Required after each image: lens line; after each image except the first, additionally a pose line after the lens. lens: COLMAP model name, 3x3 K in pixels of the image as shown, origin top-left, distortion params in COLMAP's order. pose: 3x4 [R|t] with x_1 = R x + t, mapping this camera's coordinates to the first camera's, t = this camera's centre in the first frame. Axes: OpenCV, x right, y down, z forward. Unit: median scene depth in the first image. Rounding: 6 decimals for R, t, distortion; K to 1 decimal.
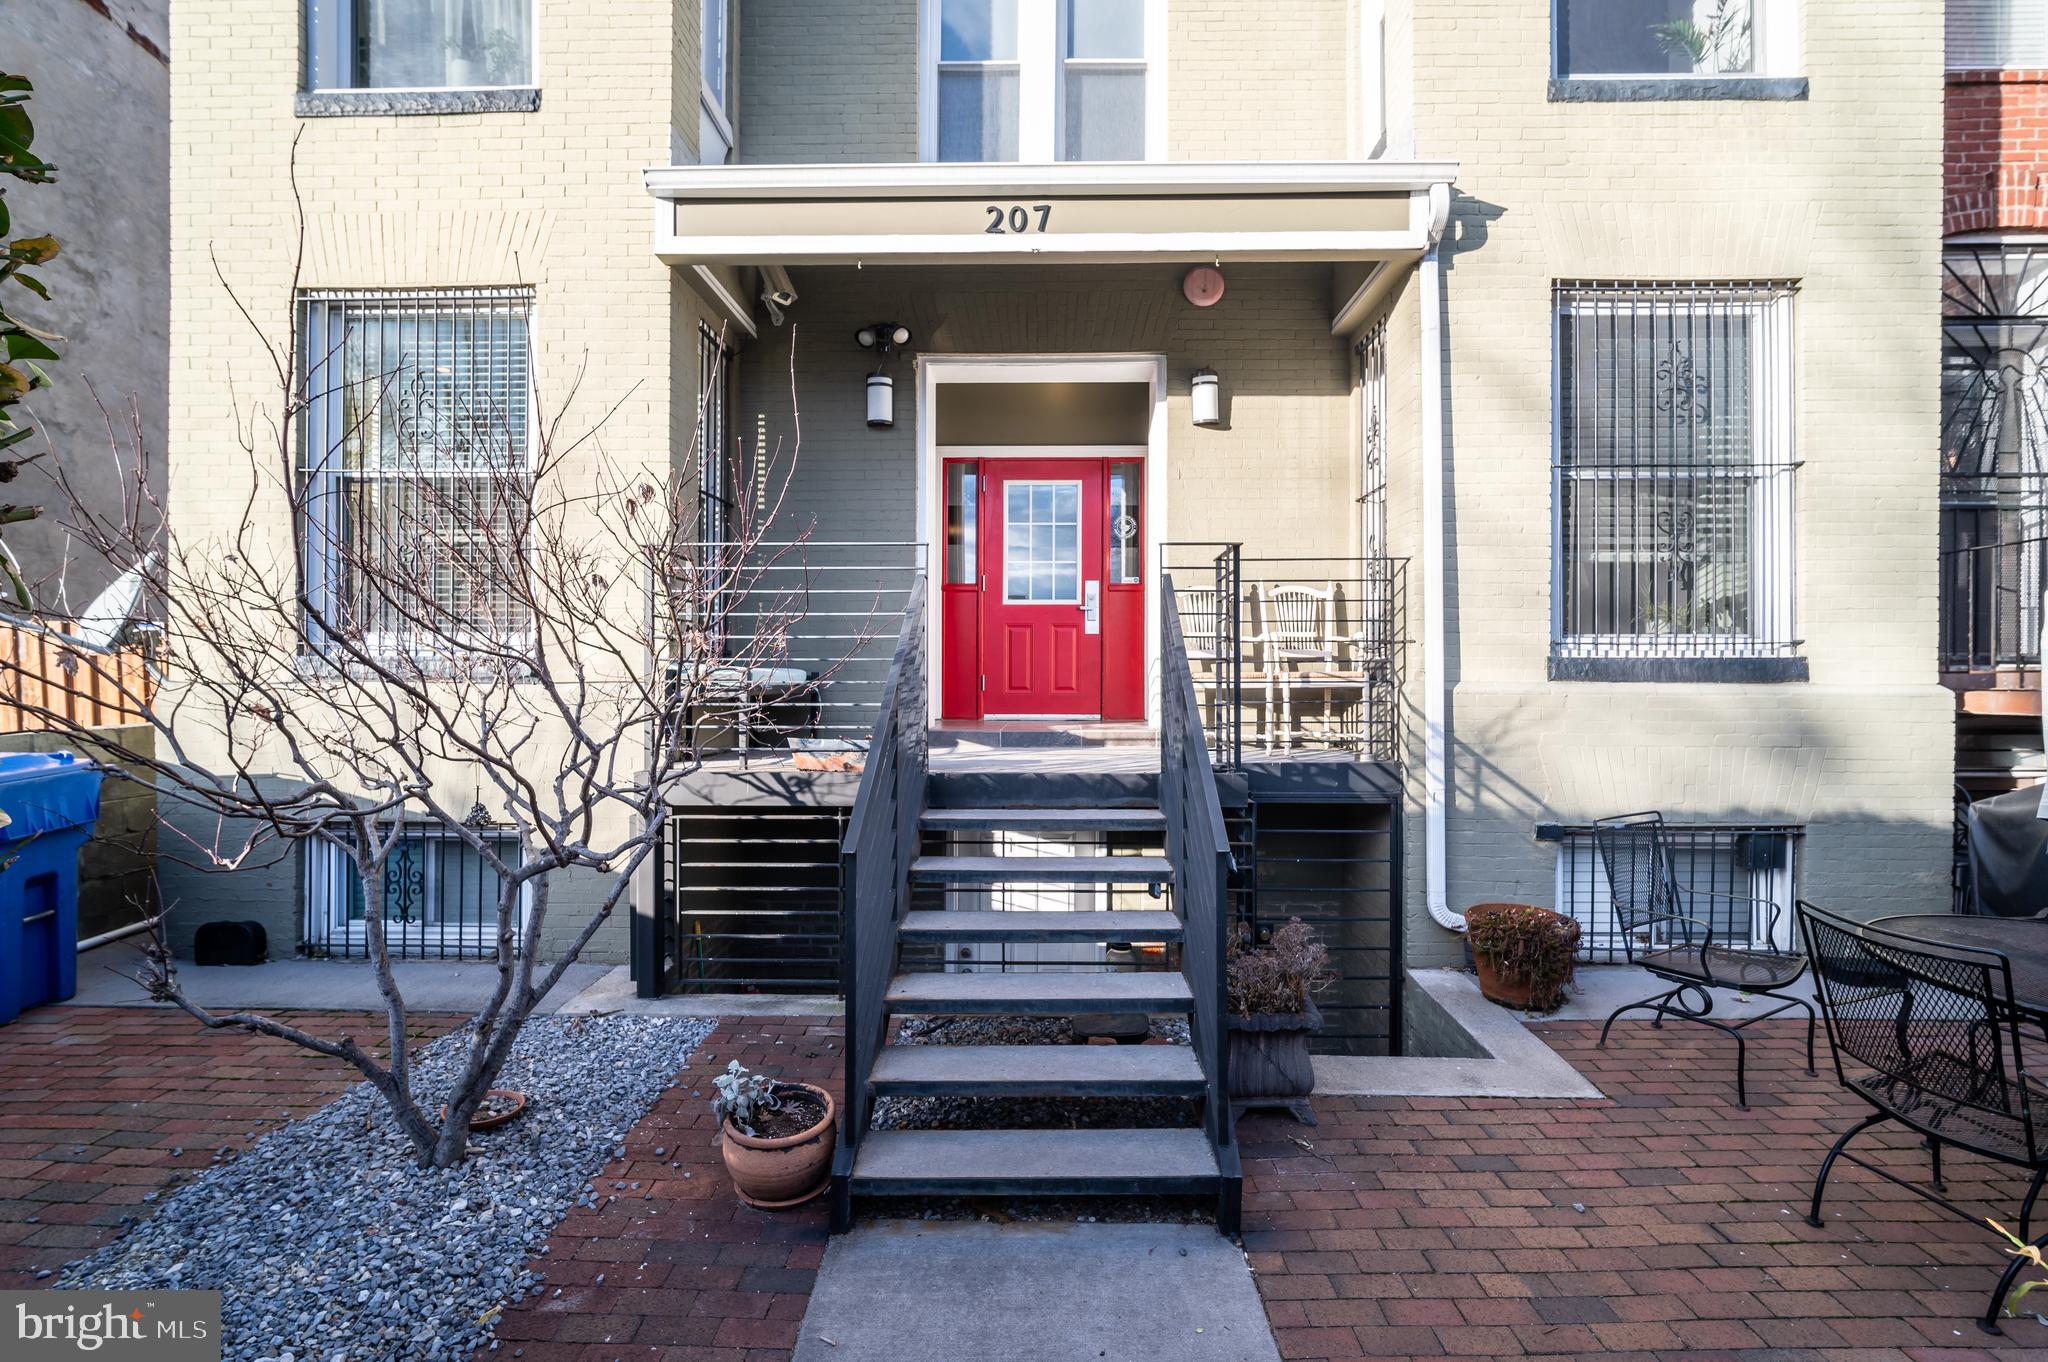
lens RADIAL K [[907.1, 0, 1026.0], [0, 907.1, 687.2], [0, 0, 1]] dist [-0.002380, 0.001105]
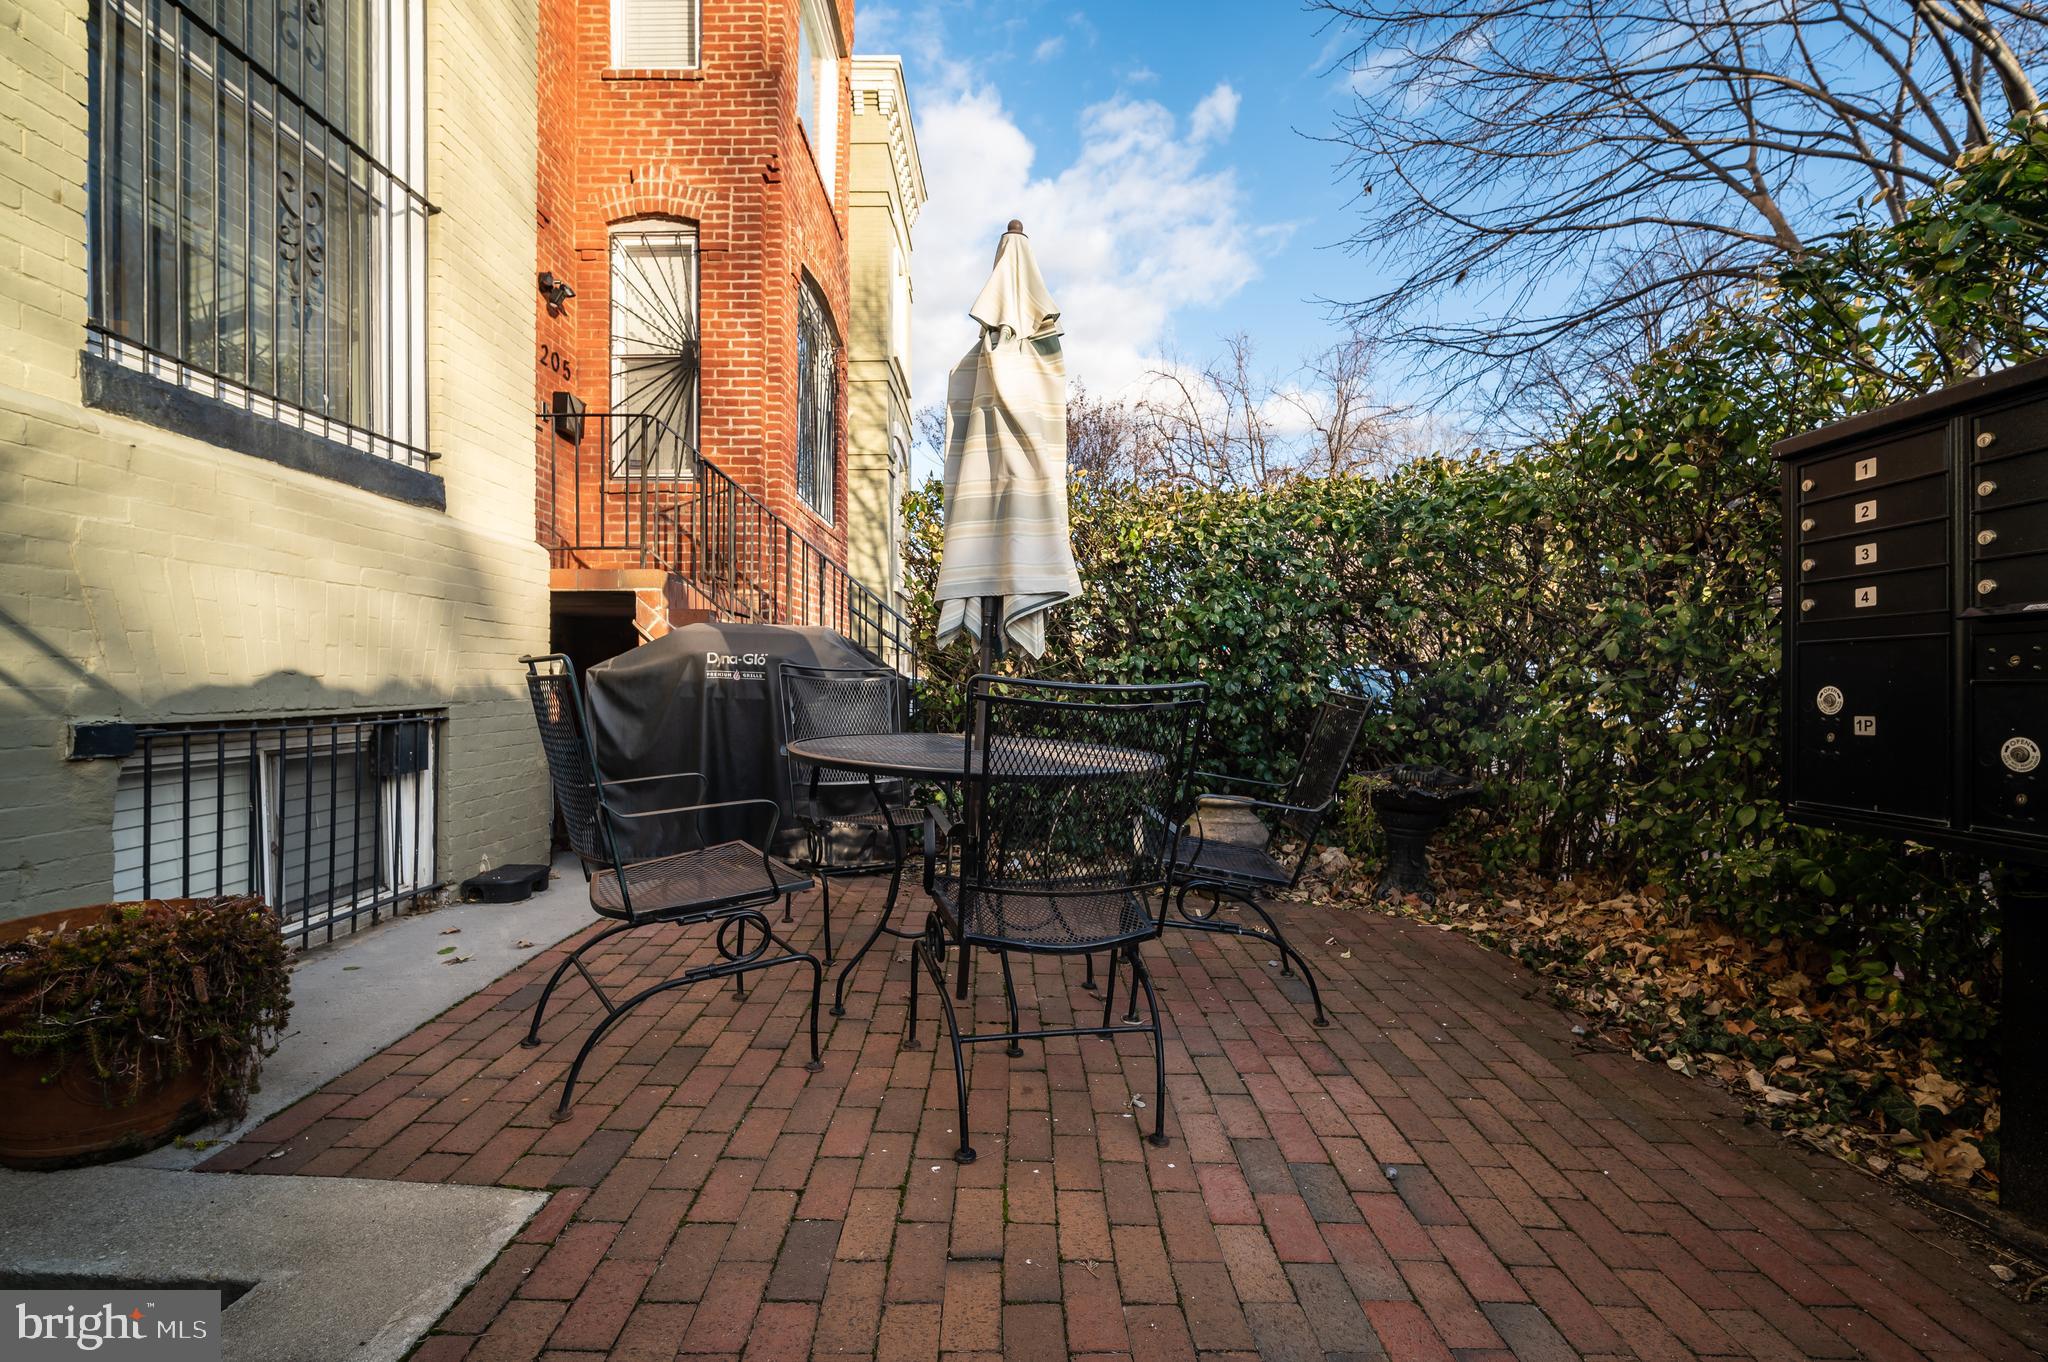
lens RADIAL K [[907.1, 0, 1026.0], [0, 907.1, 687.2], [0, 0, 1]] dist [-0.002380, 0.001105]
pose [[-0.060210, -0.001025, 0.998185, 0.104752], [-0.002000, 0.999998, 0.000906, 0.134666], [-0.998184, -0.001942, -0.060212, 0.578153]]
